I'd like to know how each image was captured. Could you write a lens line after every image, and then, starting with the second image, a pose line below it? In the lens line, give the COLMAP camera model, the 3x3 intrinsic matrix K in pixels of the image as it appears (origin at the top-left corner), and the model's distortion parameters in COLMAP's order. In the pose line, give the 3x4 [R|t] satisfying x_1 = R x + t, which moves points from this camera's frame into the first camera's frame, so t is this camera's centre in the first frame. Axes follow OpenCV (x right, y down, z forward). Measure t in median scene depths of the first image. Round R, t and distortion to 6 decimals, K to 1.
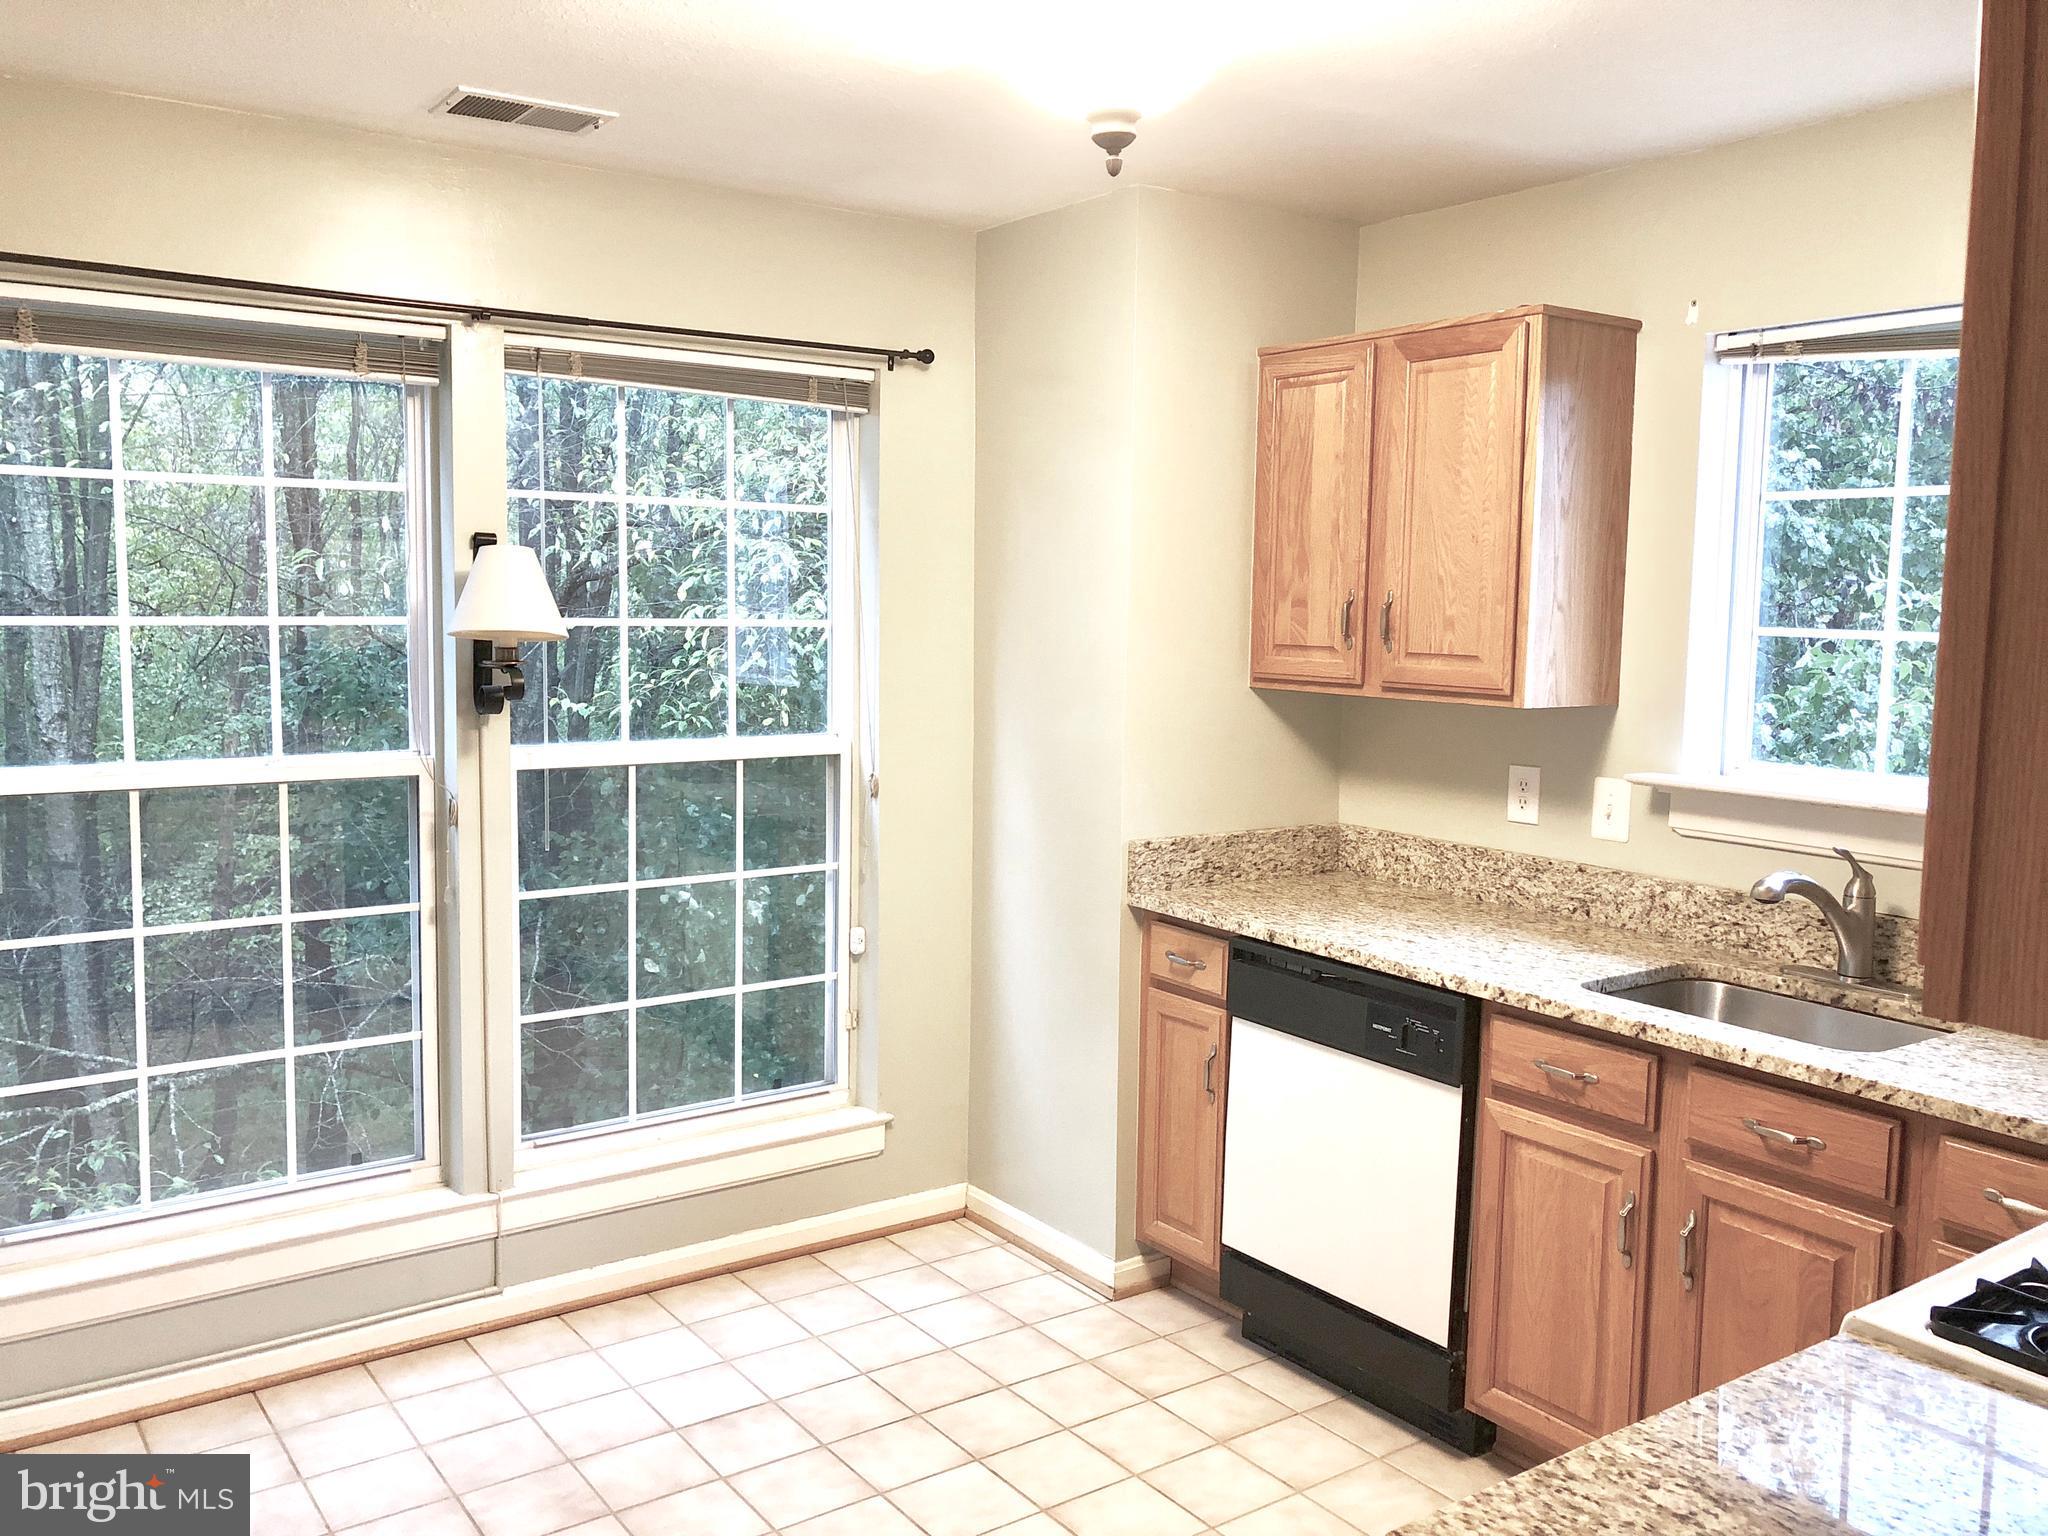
lens RADIAL K [[1667.7, 0, 1015.8], [0, 1667.7, 762.2], [0, 0, 1]] dist [0.039372, -0.056954]
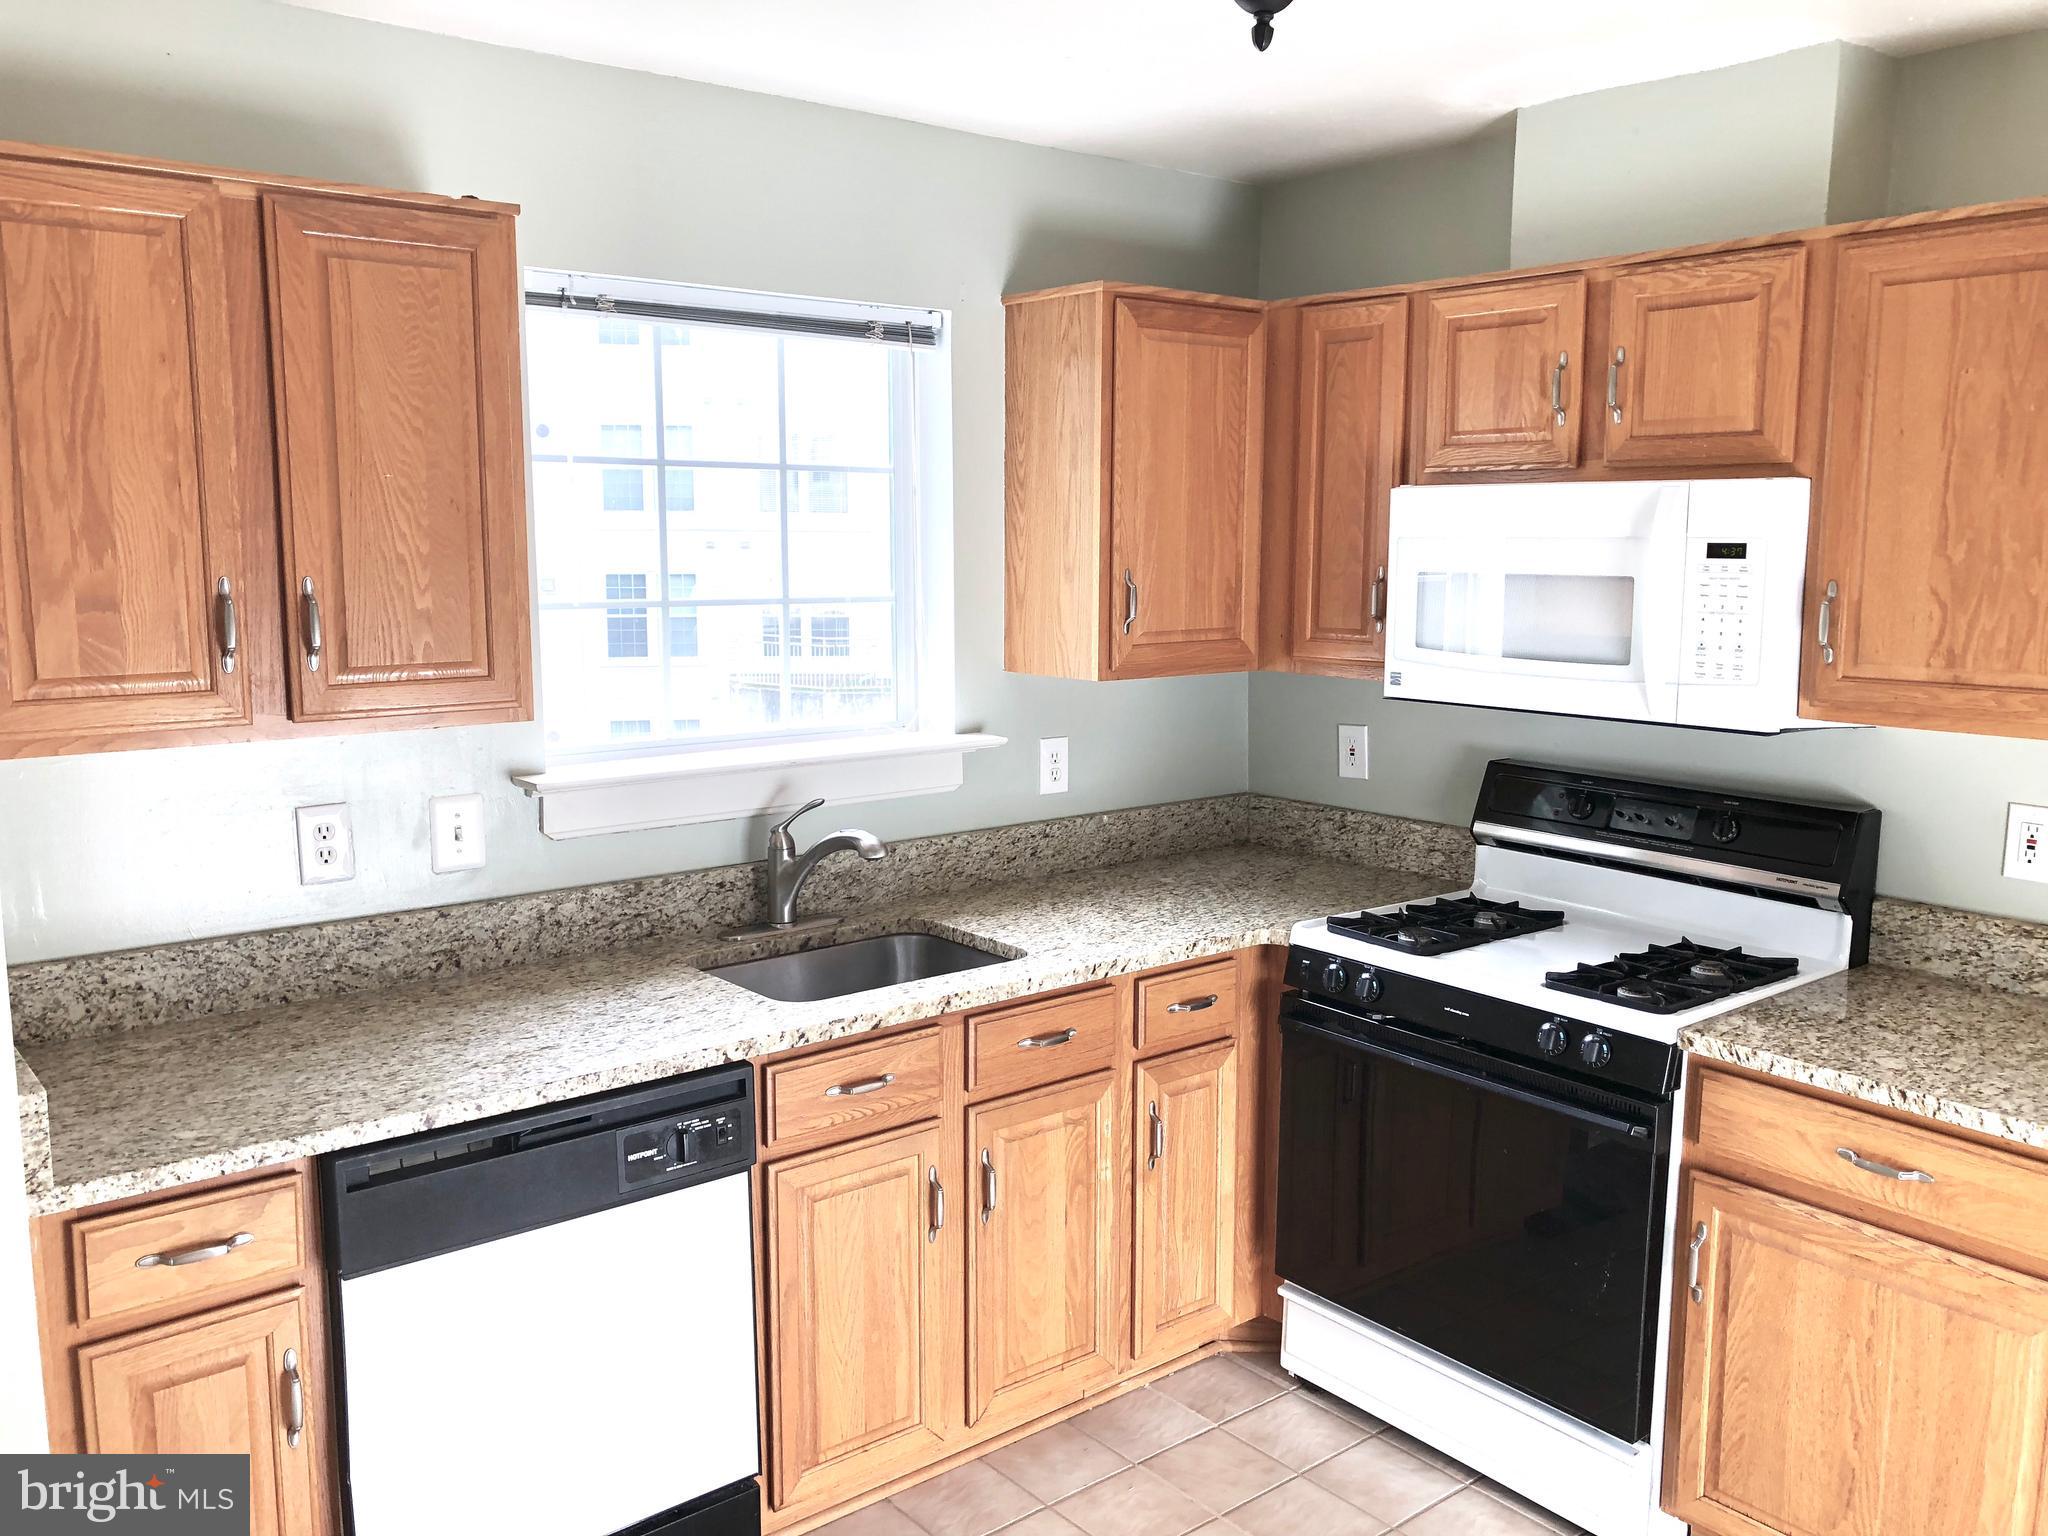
lens RADIAL K [[1667.7, 0, 1016.8], [0, 1667.7, 768.5], [0, 0, 1]] dist [0.039372, -0.056954]
pose [[-0.055670, -0.158407, 0.985803, -0.481250], [0.102584, 0.981202, 0.163461, -0.112933], [-0.993165, 0.110228, -0.038373, 0.786373]]
